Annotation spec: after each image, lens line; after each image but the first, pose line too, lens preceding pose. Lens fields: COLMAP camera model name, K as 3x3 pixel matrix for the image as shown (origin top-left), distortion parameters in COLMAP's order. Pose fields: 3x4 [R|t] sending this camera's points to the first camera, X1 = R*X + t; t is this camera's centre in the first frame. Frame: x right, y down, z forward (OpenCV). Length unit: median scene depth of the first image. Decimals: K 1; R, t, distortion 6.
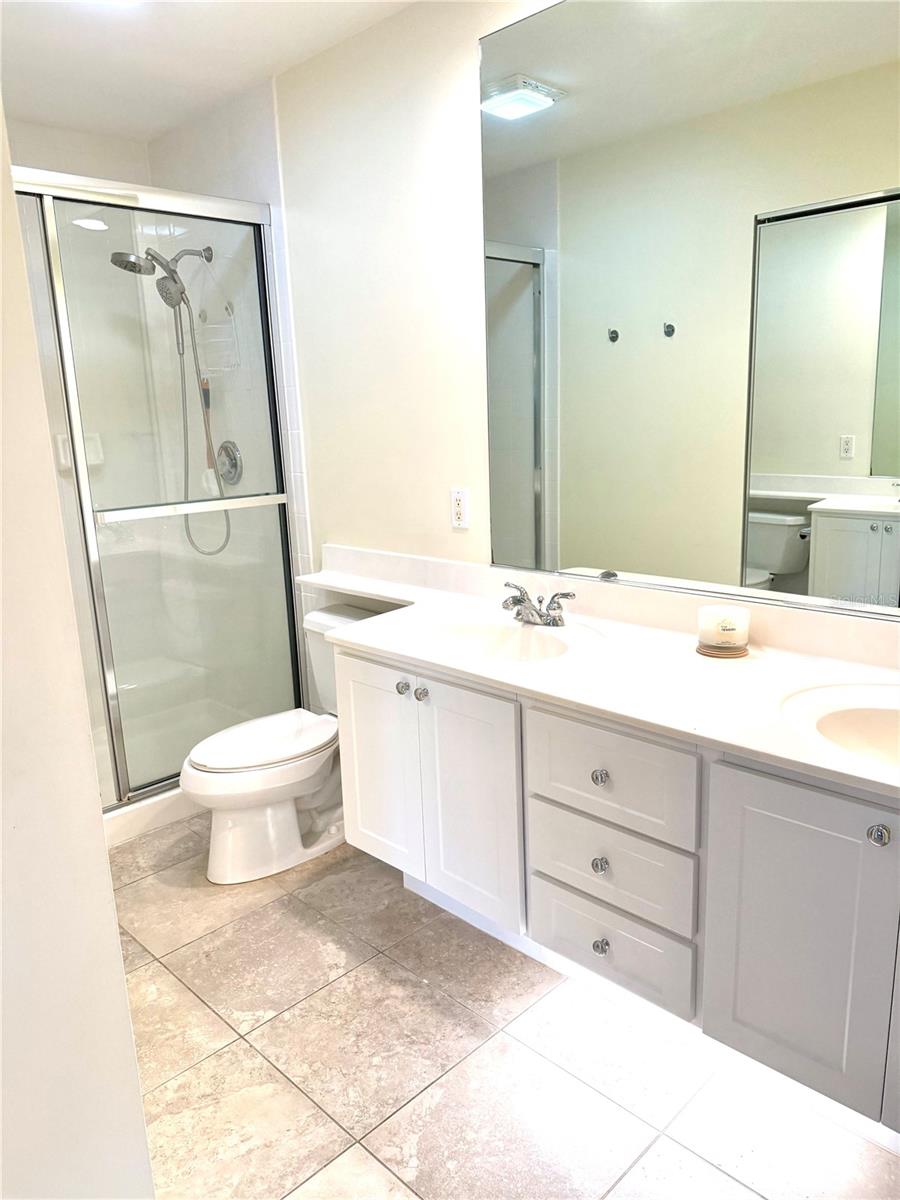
lens RADIAL K [[849.7, 0, 441.0], [0, 849.7, 604.3], [0, 0, 1]] dist [0.067897, -0.069357]
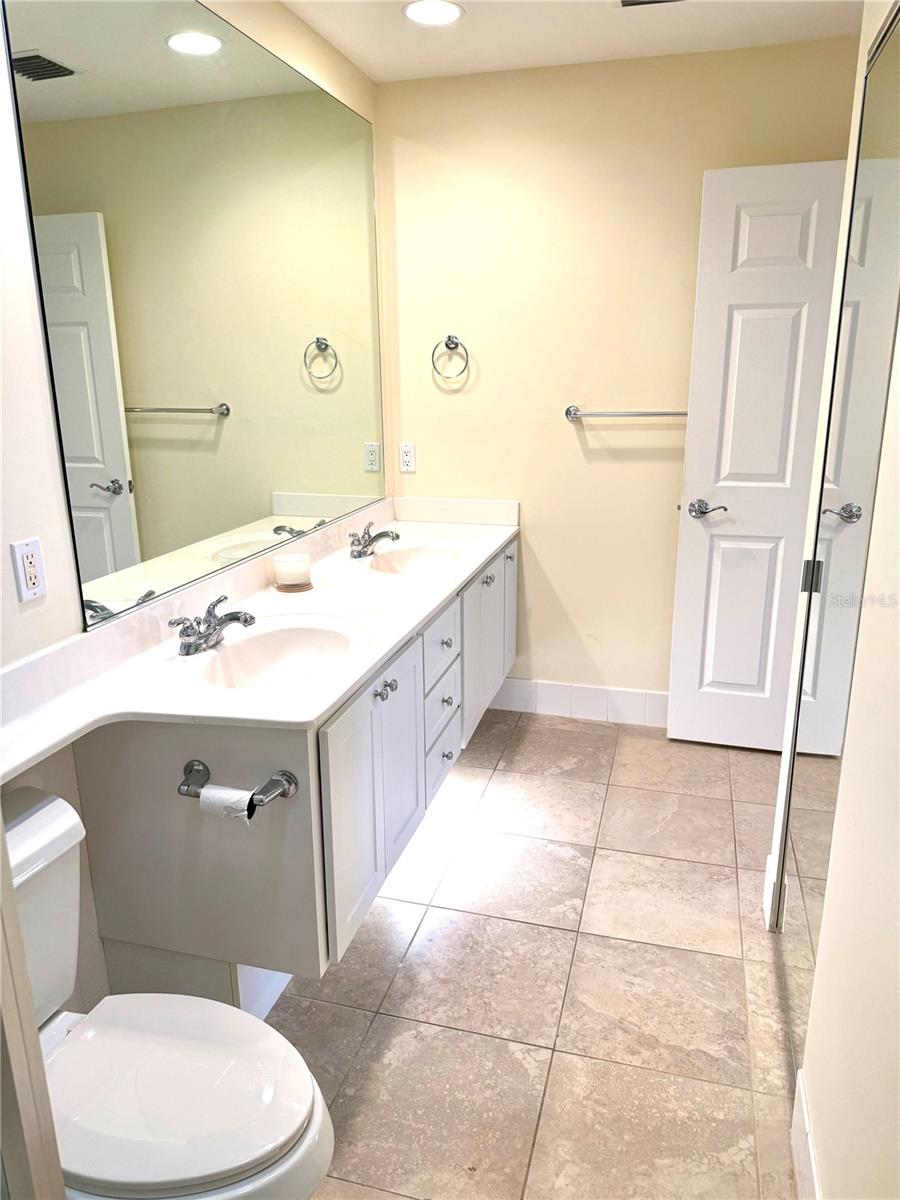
lens RADIAL K [[849.7, 0, 442.2], [0, 849.7, 598.9], [0, 0, 1]] dist [0.067897, -0.069357]
pose [[-0.490030, -0.195624, 0.849472, -0.909891], [0.212107, 0.918447, 0.333865, -0.322889], [-0.845506, 0.343783, -0.408573, 1.348086]]
